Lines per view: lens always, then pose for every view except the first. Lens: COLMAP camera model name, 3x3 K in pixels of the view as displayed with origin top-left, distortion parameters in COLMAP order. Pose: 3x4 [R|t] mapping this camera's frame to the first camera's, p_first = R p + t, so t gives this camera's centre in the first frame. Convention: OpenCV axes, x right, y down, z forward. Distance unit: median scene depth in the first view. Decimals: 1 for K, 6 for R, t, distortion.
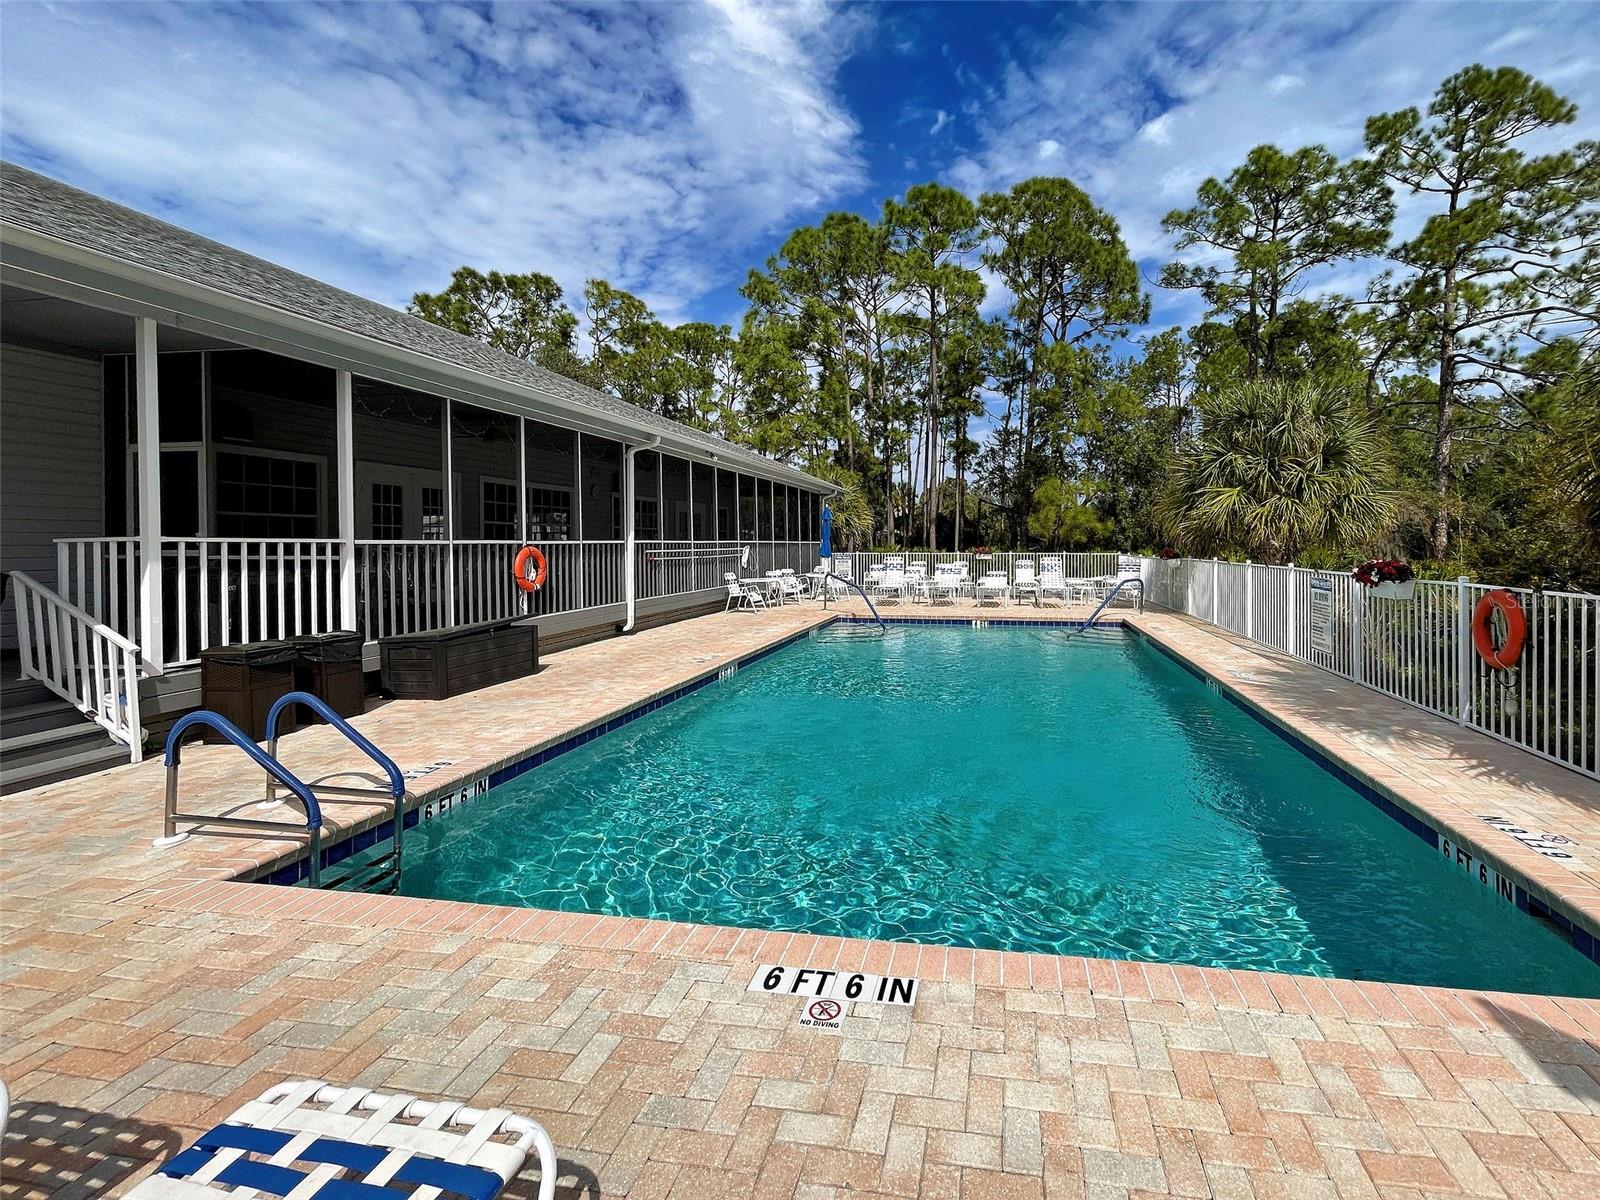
lens RADIAL K [[665.8, 0, 882.3], [0, 665.8, 552.5], [0, 0, 1]] dist [-0.001219, -0.000648]
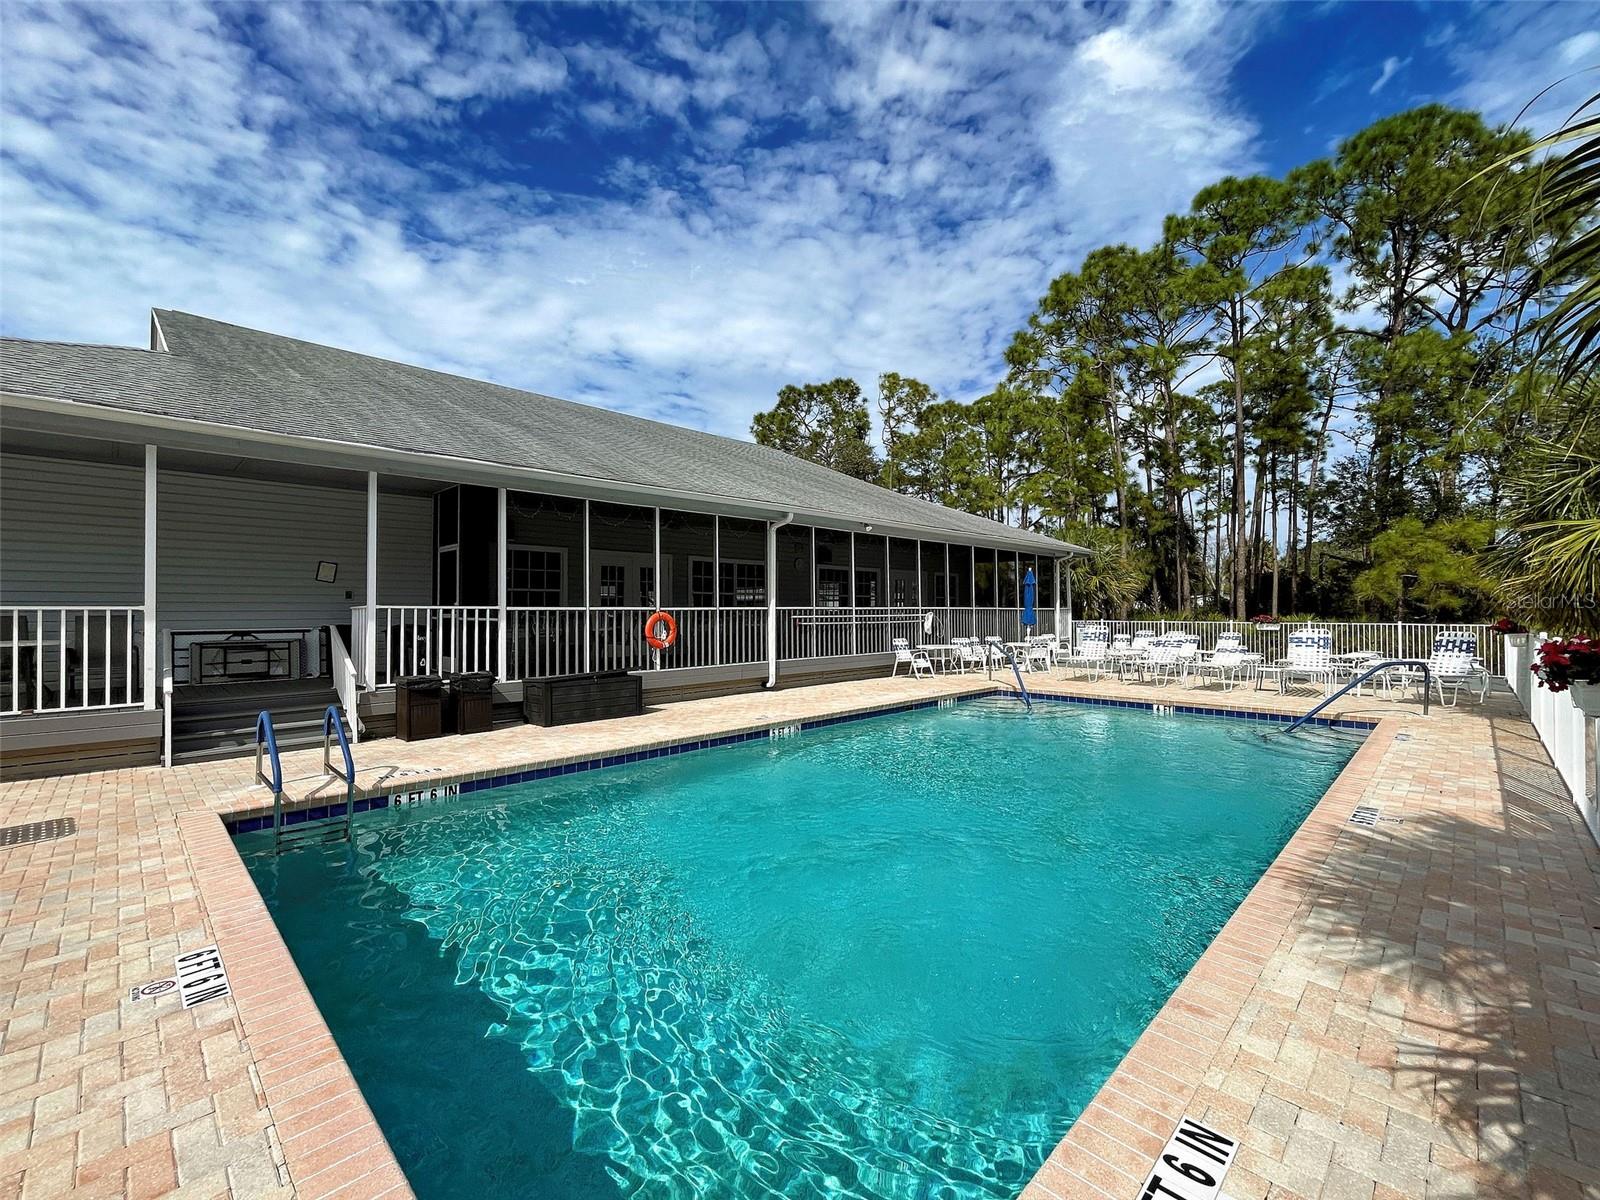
lens RADIAL K [[651.9, 0, 807.7], [0, 651.9, 606.7], [0, 0, 1]] dist [-0.006115, 0.000606]
pose [[0.827408, -0.003877, -0.561589, 0.215741], [-0.007025, 0.999826, -0.017252, -0.000155], [0.561558, 0.018219, 0.827237, 0.092278]]
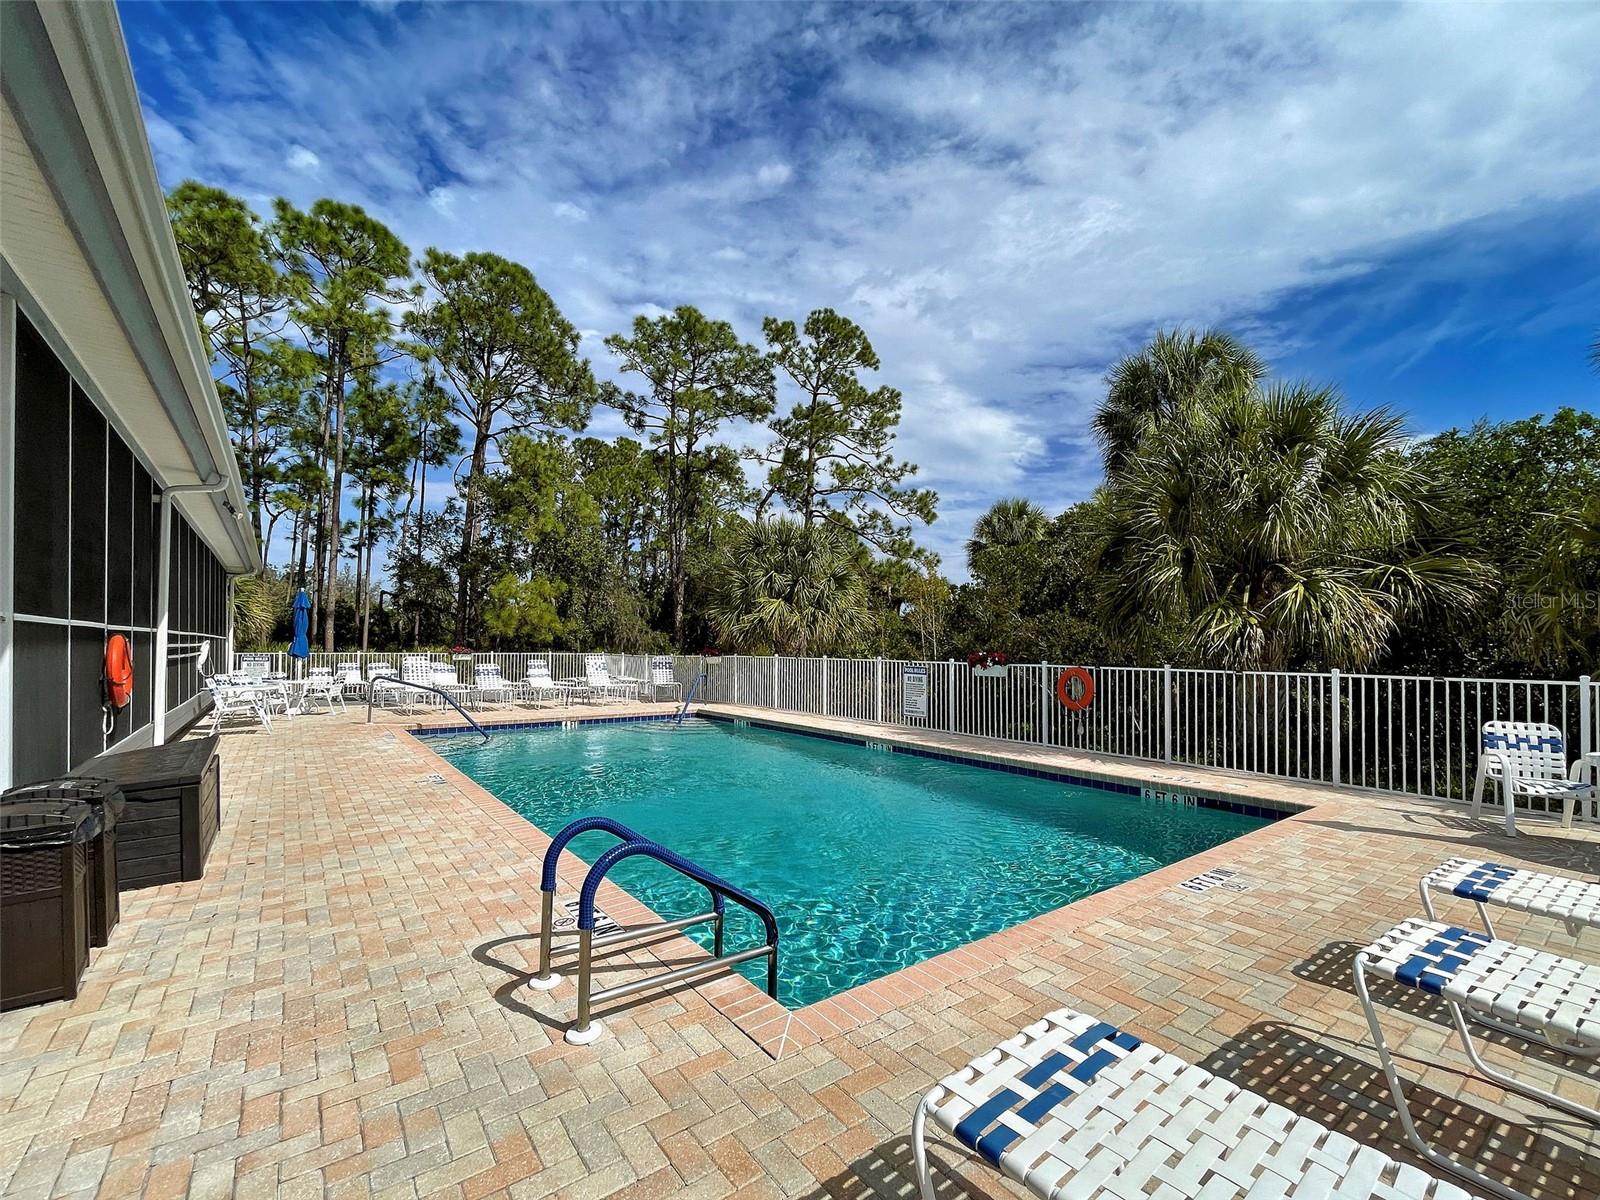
lens RADIAL K [[686.7, 0, 779.5], [0, 686.7, 642.9], [0, 0, 1]] dist [-0.000857, -0.000128]
pose [[0.706429, 0.011263, 0.707694, -0.319010], [0.001330, 0.999850, -0.017240, 0.006047], [-0.707783, 0.013120, 0.706308, 0.073007]]
